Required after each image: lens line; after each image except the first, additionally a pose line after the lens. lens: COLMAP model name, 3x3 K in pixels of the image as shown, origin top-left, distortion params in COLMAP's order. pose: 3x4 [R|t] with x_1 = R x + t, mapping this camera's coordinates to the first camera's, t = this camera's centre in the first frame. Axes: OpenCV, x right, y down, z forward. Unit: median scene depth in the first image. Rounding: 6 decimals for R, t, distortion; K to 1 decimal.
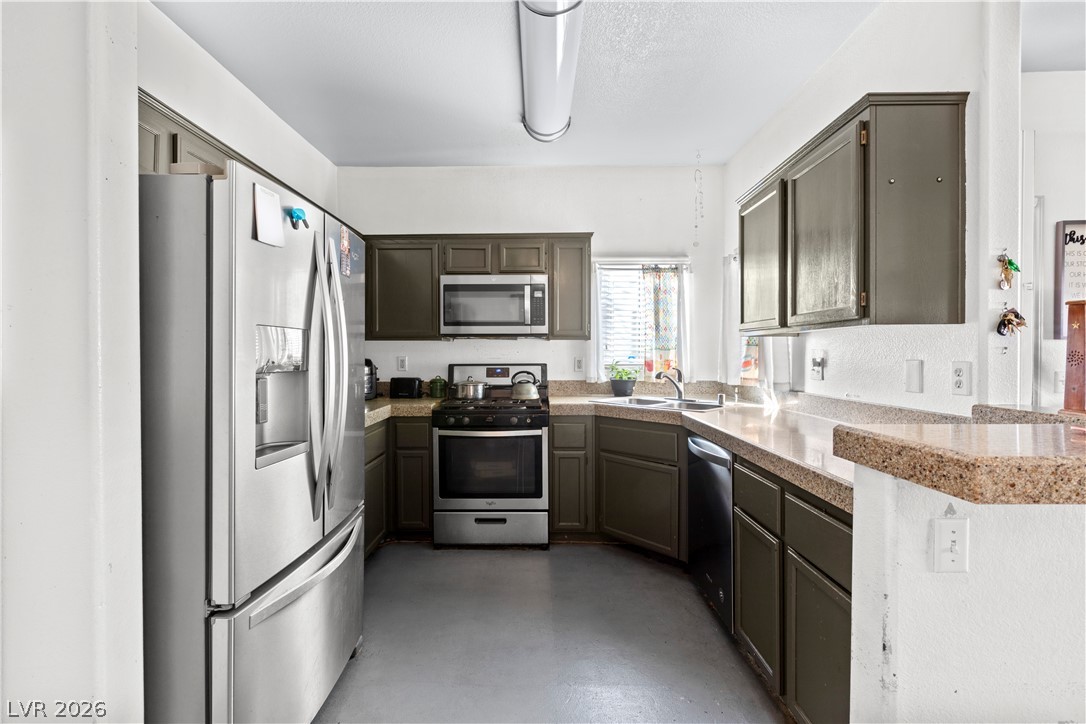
lens RADIAL K [[495.9, 0, 534.8], [0, 495.9, 355.2], [0, 0, 1]] dist [-0.000944, 0.000201]
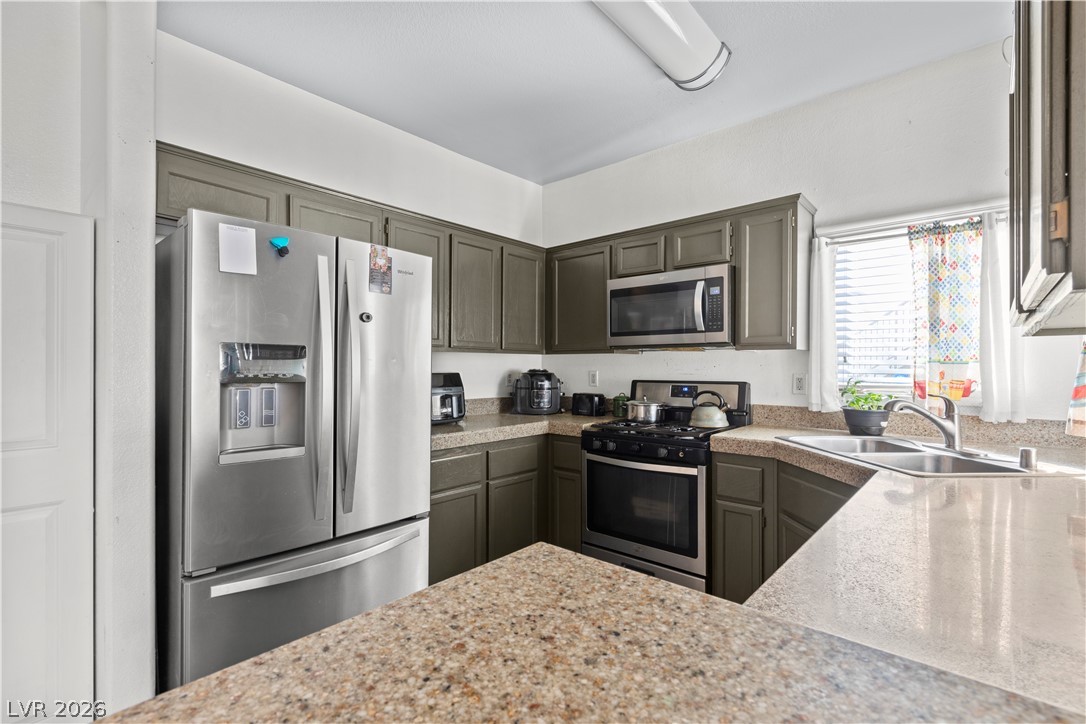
lens RADIAL K [[495.9, 0, 538.6], [0, 495.9, 367.8], [0, 0, 1]] dist [-0.000944, 0.000201]
pose [[0.749217, 0.004007, -0.662313, 0.301226], [-0.006015, 0.999982, -0.000754, -0.002049], [0.662298, 0.004548, 0.749227, 0.242806]]
